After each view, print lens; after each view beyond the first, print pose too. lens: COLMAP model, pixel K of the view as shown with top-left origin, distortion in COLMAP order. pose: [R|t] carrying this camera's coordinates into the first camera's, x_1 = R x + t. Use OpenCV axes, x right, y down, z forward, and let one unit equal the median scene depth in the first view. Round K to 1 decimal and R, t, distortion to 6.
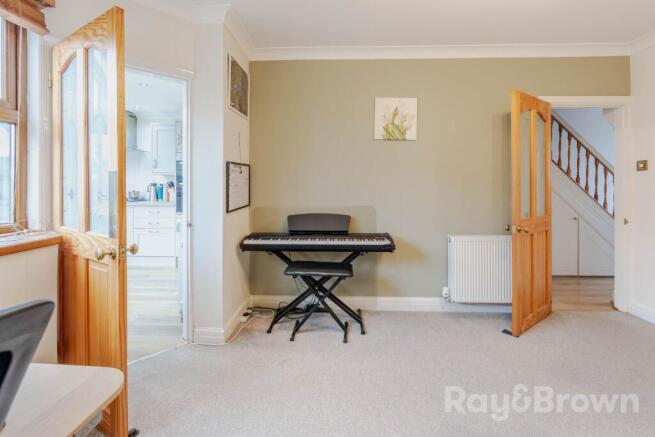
lens RADIAL K [[294.3, 0, 326.8], [0, 294.3, 178.5], [0, 0, 1]] dist [0.000285, -0.000042]
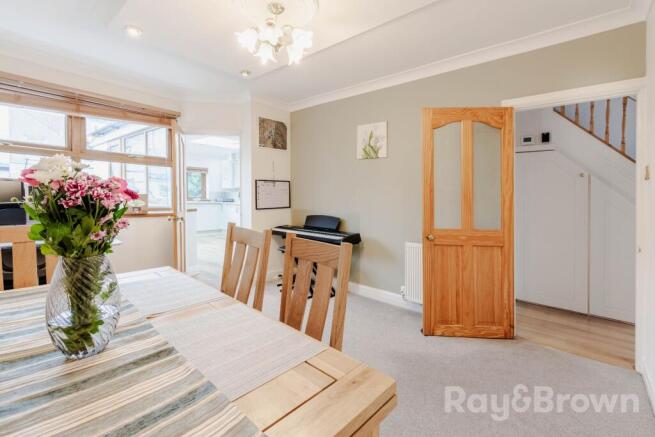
lens RADIAL K [[294.8, 0, 328.1], [0, 294.8, 201.7], [0, 0, 1]] dist [0.002005, 0.000215]
pose [[0.770976, 0.028084, -0.636245, 0.875206], [-0.005447, 0.999281, 0.037508, 0.002147], [0.636841, -0.025452, 0.770575, -0.051456]]
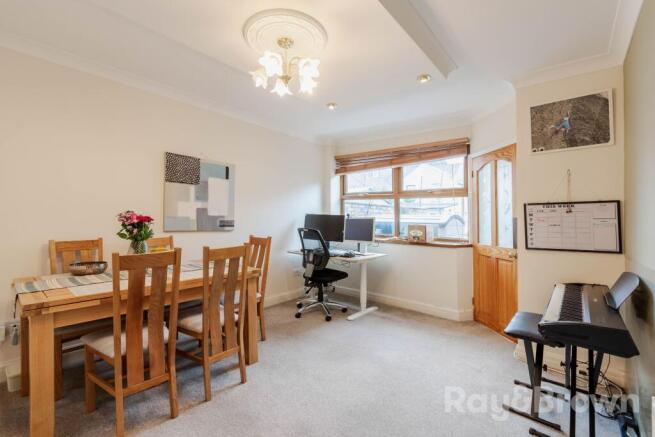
lens RADIAL K [[295.1, 0, 328.7], [0, 295.1, 211.8], [0, 0, 1]] dist [-0.000596, 0.000136]
pose [[-0.625008, -0.026769, -0.780160, 0.820946], [0.003583, 0.999303, -0.037158, 0.009133], [0.780610, -0.026019, -0.624476, 0.900298]]
